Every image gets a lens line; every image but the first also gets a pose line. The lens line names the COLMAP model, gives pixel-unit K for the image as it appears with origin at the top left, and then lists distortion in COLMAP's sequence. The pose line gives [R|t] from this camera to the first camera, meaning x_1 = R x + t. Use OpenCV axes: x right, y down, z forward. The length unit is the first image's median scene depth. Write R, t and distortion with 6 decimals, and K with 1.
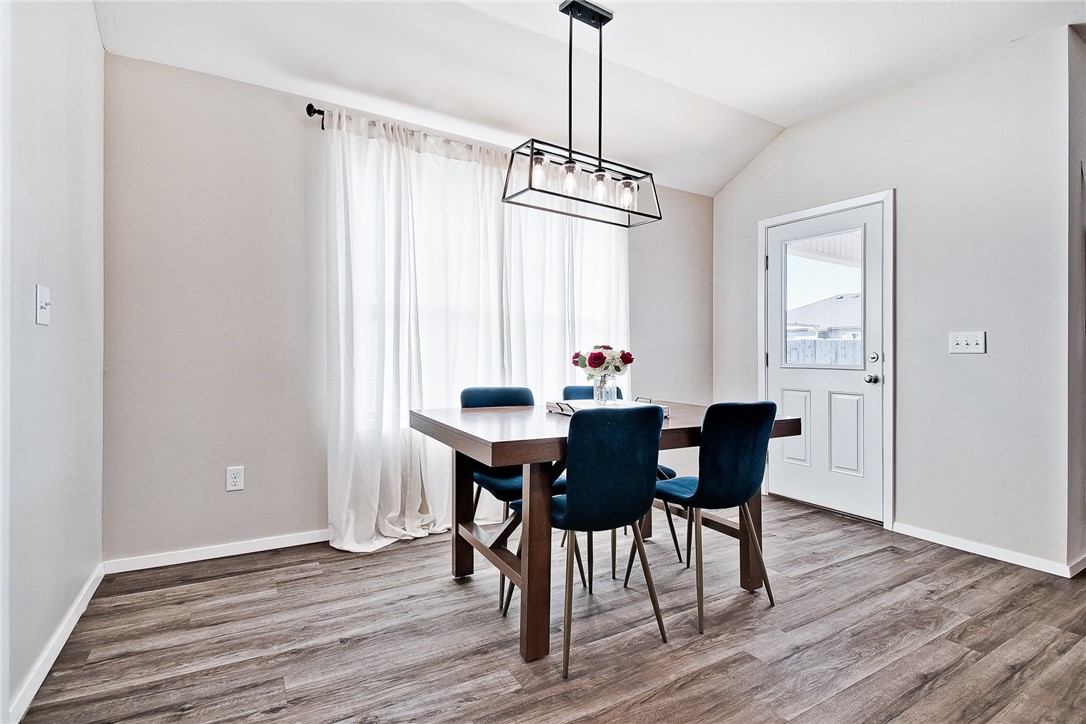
lens RADIAL K [[540.6, 0, 541.5], [0, 540.6, 354.2], [0, 0, 1]] dist [-0.002299, -0.000530]
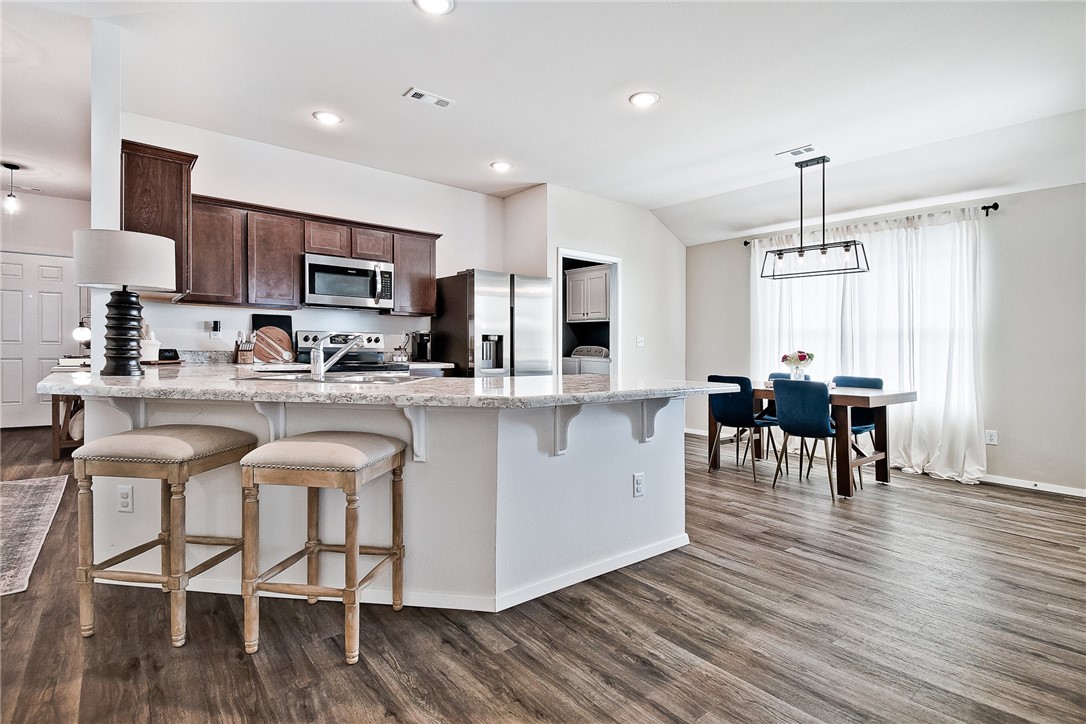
lens RADIAL K [[540.6, 0, 541.5], [0, 540.6, 354.2], [0, 0, 1]] dist [-0.002299, -0.000530]
pose [[0.159203, 0.000540, -0.987246, 1.805930], [-0.003199, 0.999995, 0.000031, -0.001539], [0.987241, 0.003154, 0.159204, -0.179425]]
